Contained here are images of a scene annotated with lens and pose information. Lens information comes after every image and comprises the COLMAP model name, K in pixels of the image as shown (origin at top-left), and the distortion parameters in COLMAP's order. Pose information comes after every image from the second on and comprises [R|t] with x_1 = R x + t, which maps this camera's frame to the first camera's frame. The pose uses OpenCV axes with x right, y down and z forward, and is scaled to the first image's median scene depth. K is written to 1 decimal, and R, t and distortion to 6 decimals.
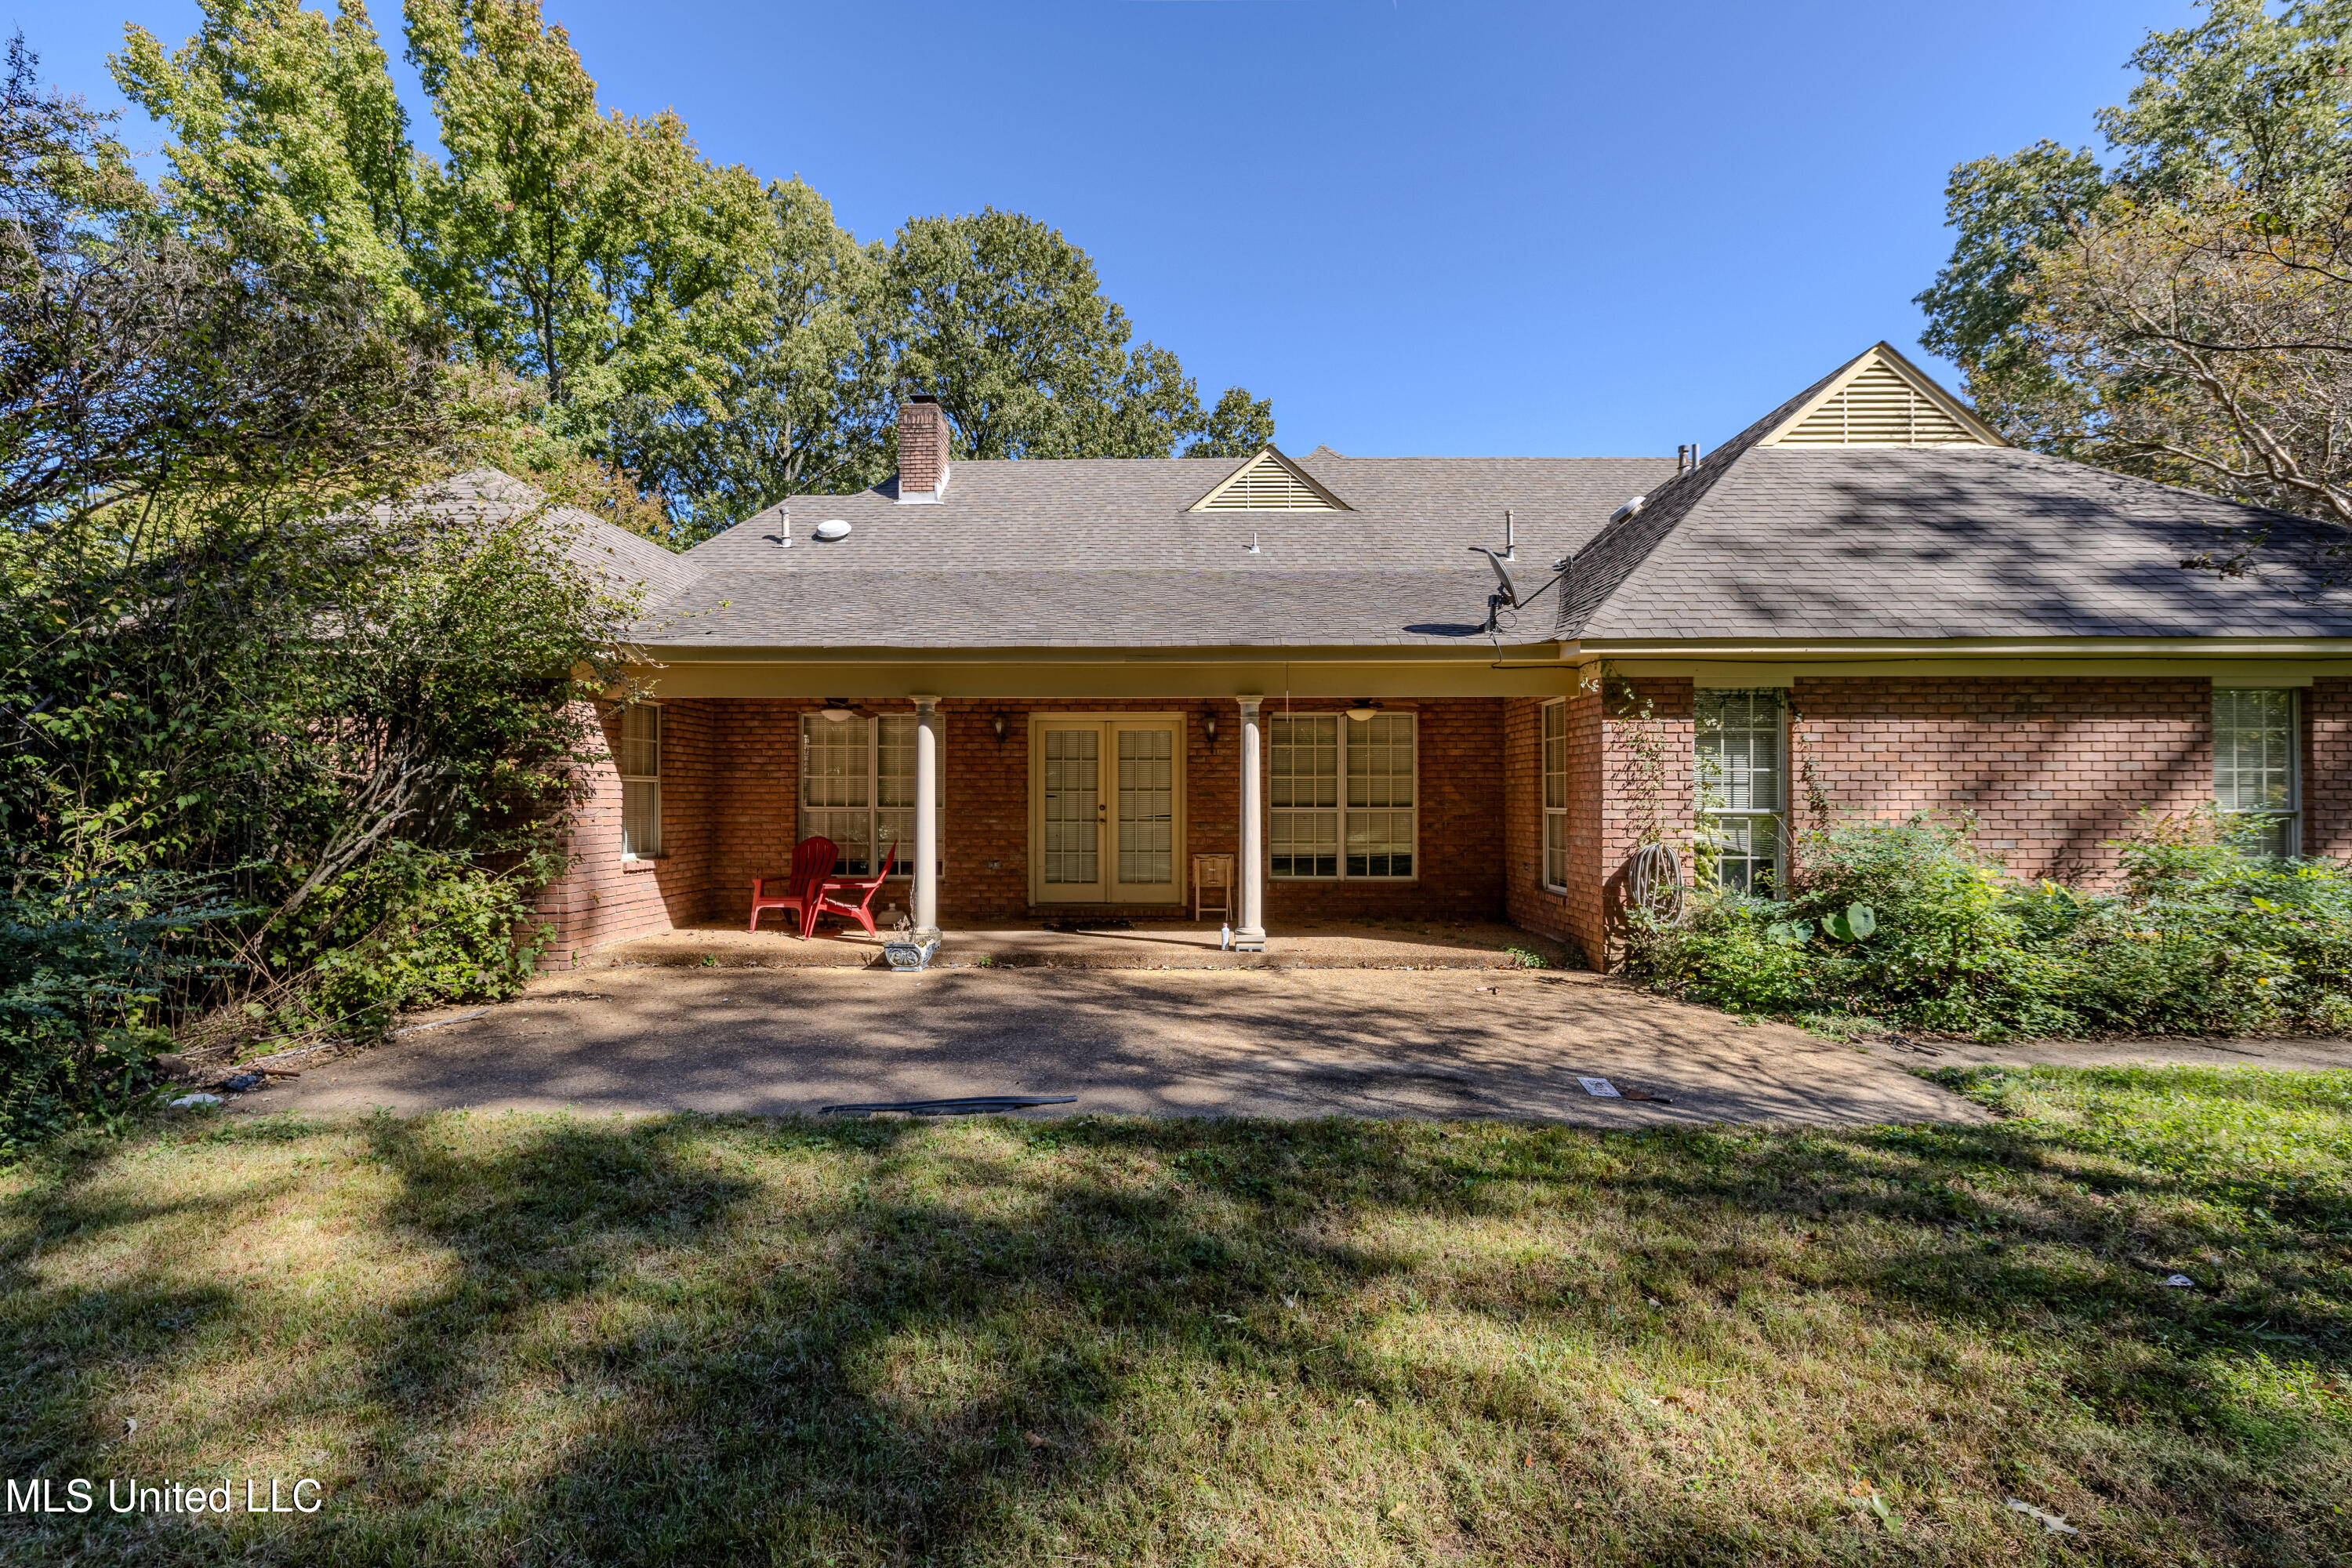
lens RADIAL K [[984.6, 0, 1176.0], [0, 984.6, 784.0], [0, 0, 1]] dist [-0.001506, -0.000109]
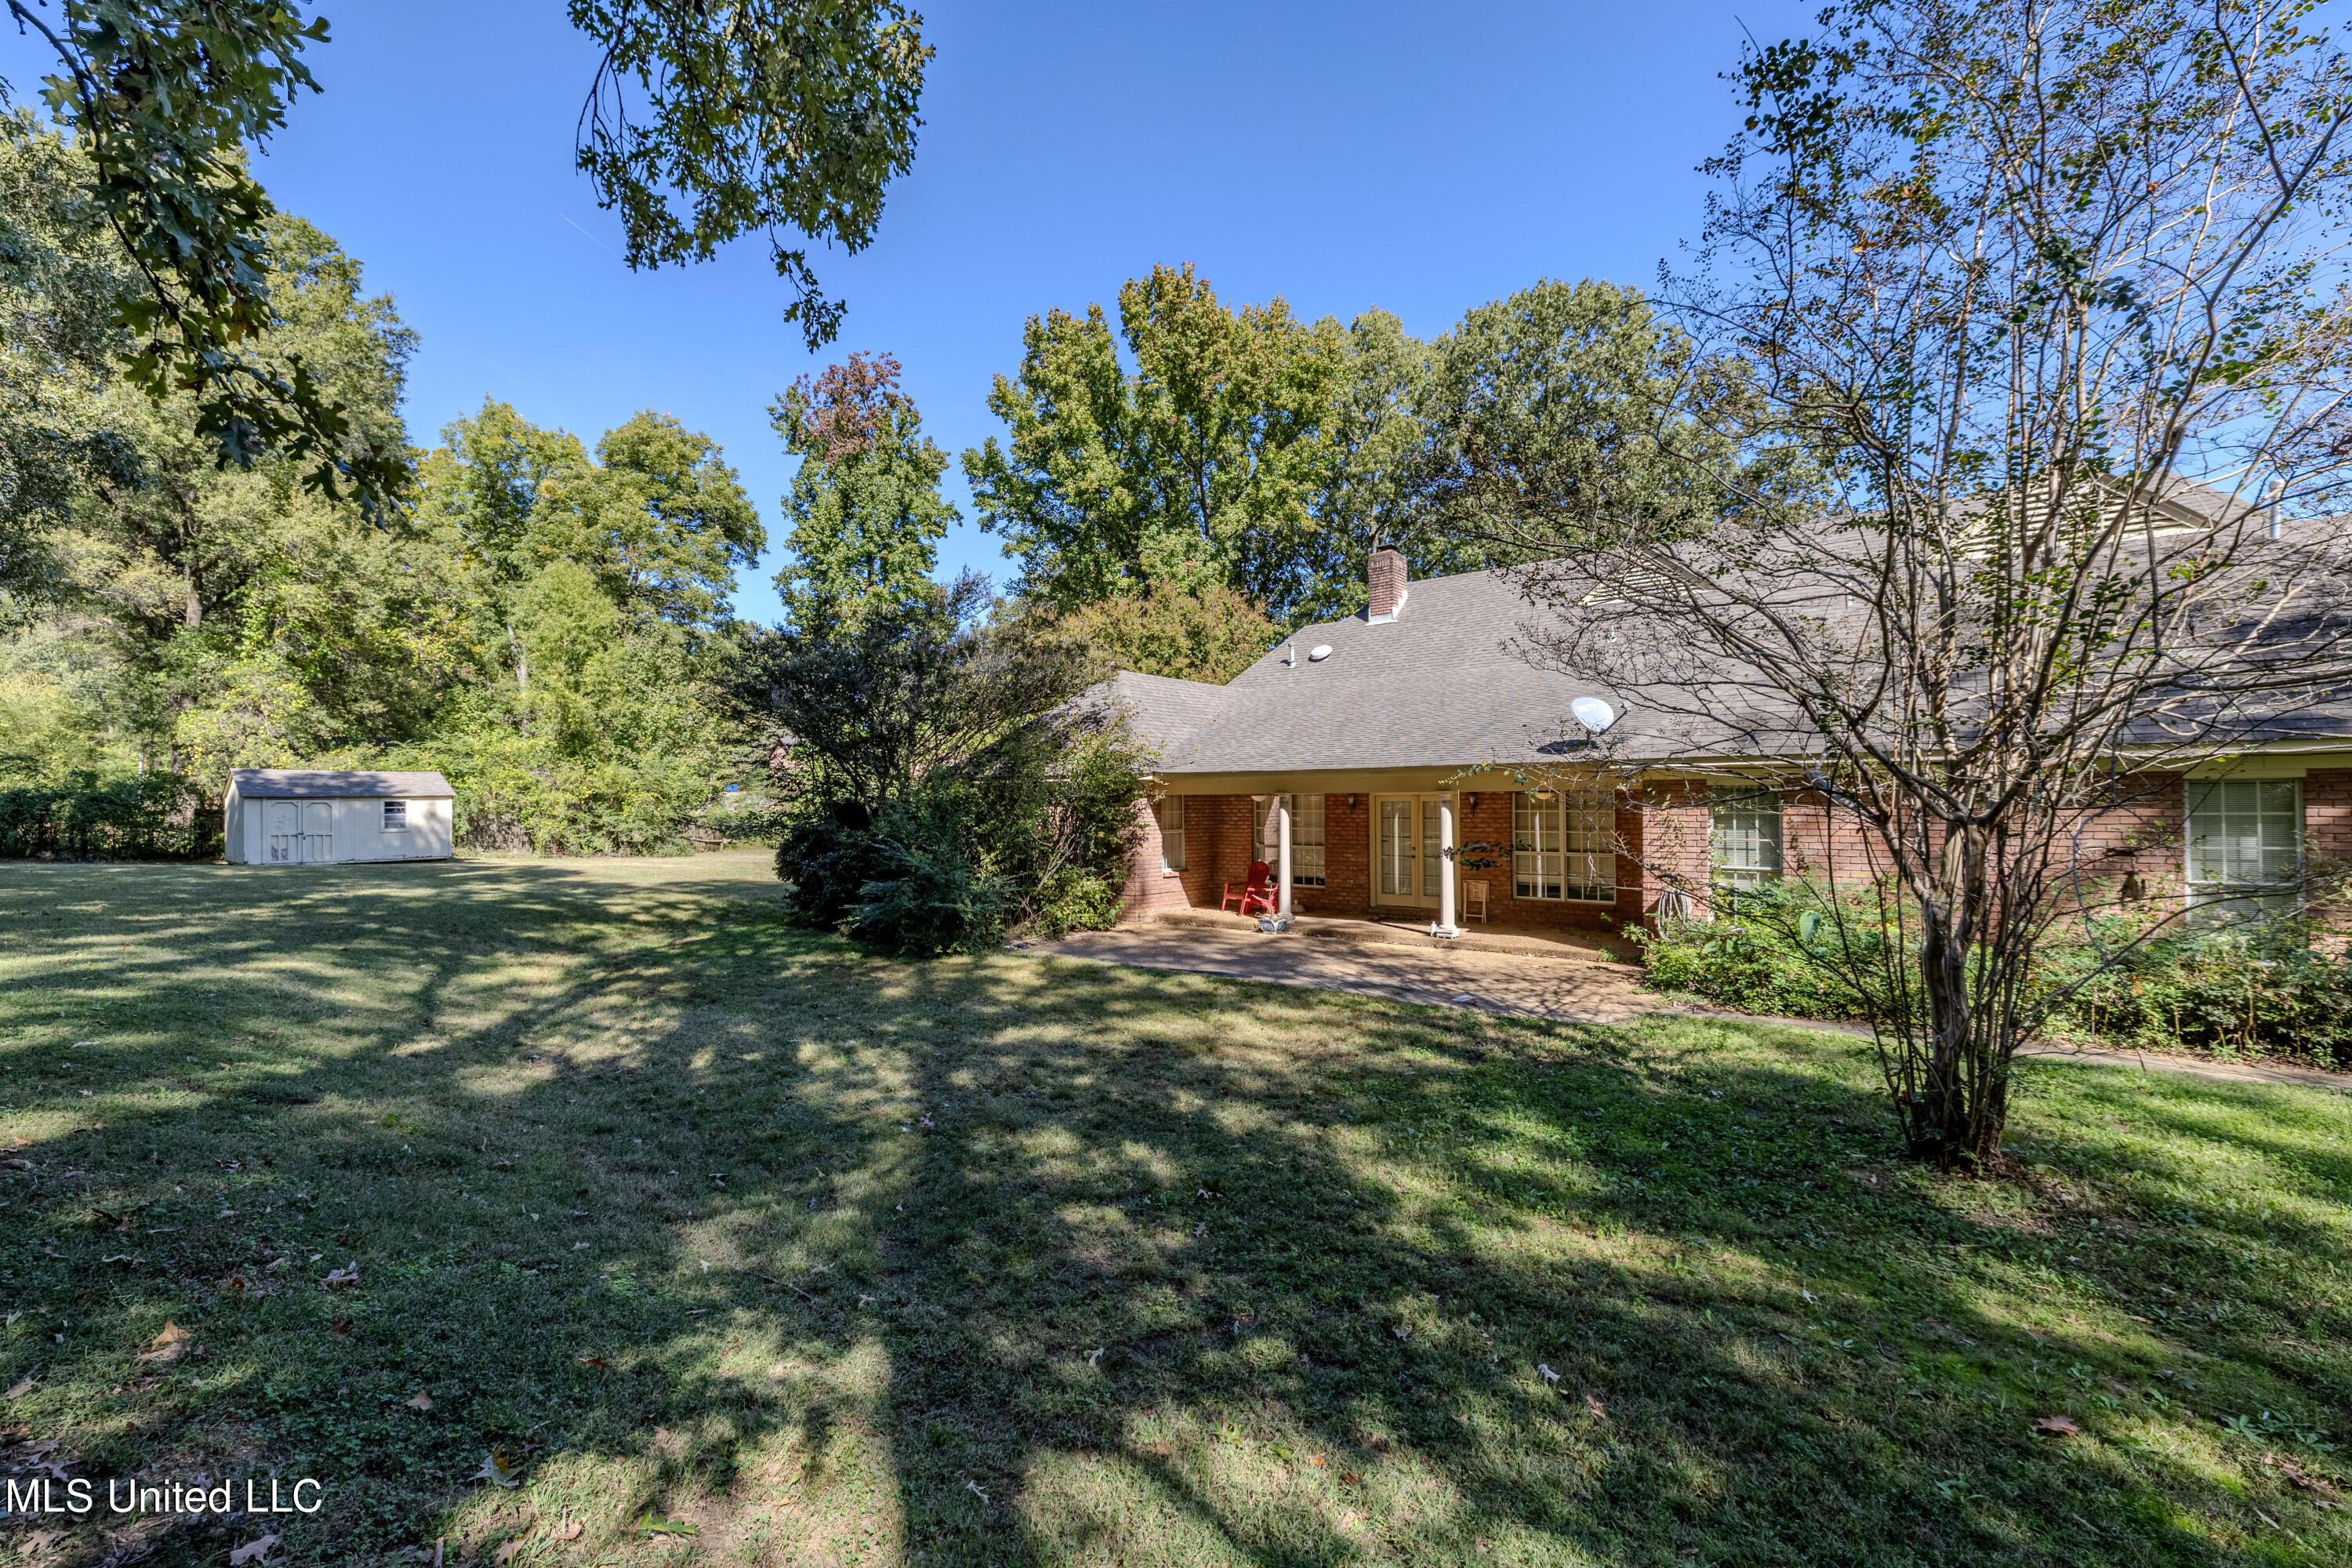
lens RADIAL K [[984.6, 0, 1176.0], [0, 984.6, 784.0], [0, 0, 1]] dist [-0.001506, -0.000109]
pose [[0.799606, -0.016205, -0.600307, 0.698850], [0.014558, 0.999865, -0.007600, -0.089885], [0.600349, -0.002662, 0.799734, -0.633039]]
